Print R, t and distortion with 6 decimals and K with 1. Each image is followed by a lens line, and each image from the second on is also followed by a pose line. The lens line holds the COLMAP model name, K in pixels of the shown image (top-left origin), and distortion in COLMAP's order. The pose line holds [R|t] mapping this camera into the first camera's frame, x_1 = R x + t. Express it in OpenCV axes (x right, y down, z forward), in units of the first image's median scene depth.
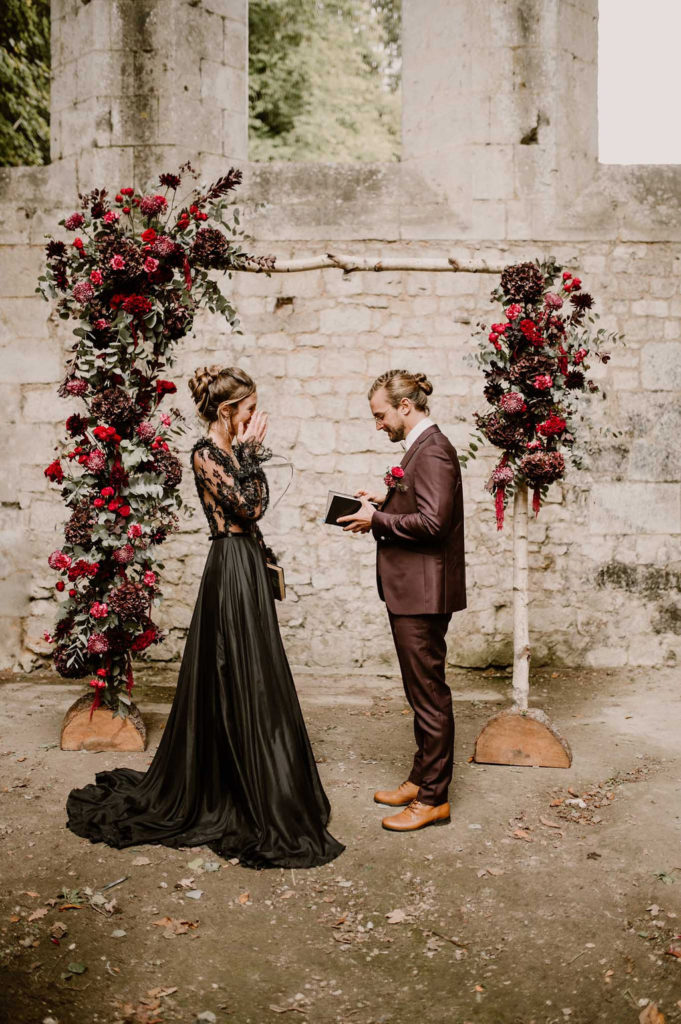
lens RADIAL K [[1074.4, 0, 318.2], [0, 1074.4, 512.4], [0, 0, 1]] dist [-0.061131, 0.112542]
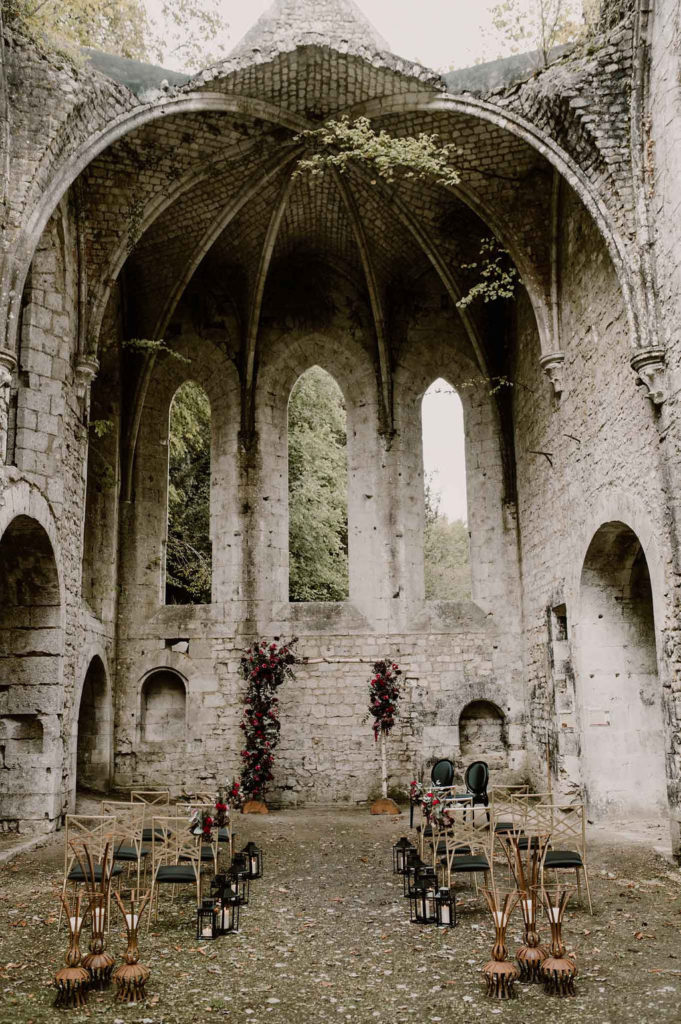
lens RADIAL K [[1010.7, 0, 376.5], [0, 1010.7, 512.7], [0, 0, 1]] dist [-0.062078, 0.005996]
pose [[0.996904, -0.006796, 0.078340, -0.047590], [0.025408, 0.970655, -0.239130, 0.050820], [-0.074416, 0.240380, 0.967822, -1.492436]]
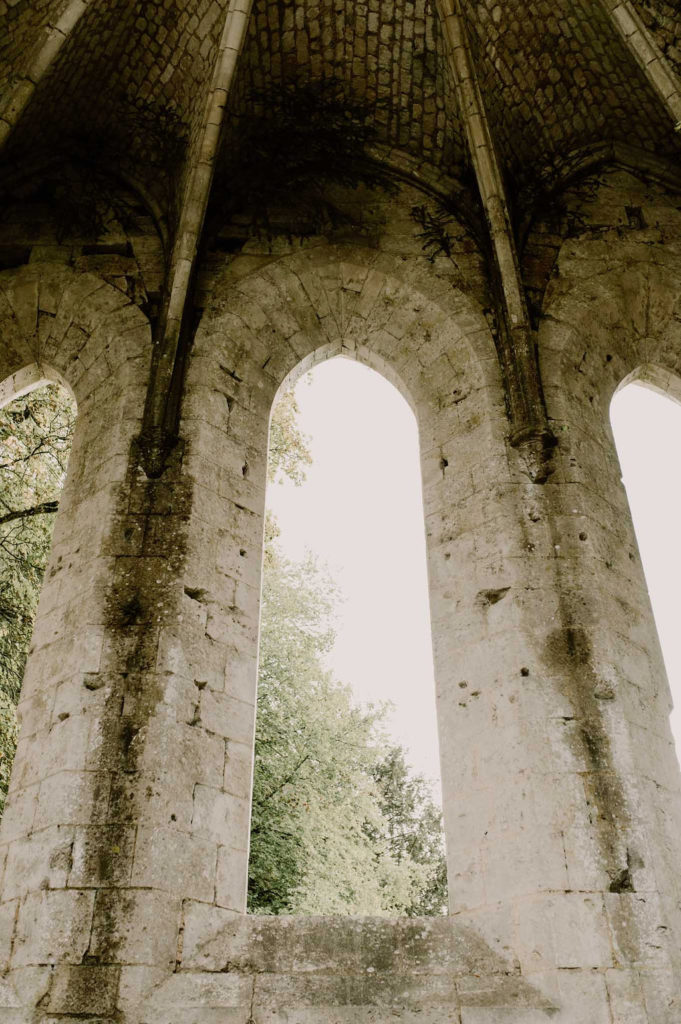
lens RADIAL K [[1074.4, 0, 318.2], [0, 1074.4, 512.4], [0, 0, 1]] dist [-0.061131, 0.112542]
pose [[0.999911, 0.012876, 0.003471, -0.023054], [-0.007595, 0.763781, -0.645431, -0.062094], [-0.010962, 0.645347, 0.763811, 0.253968]]
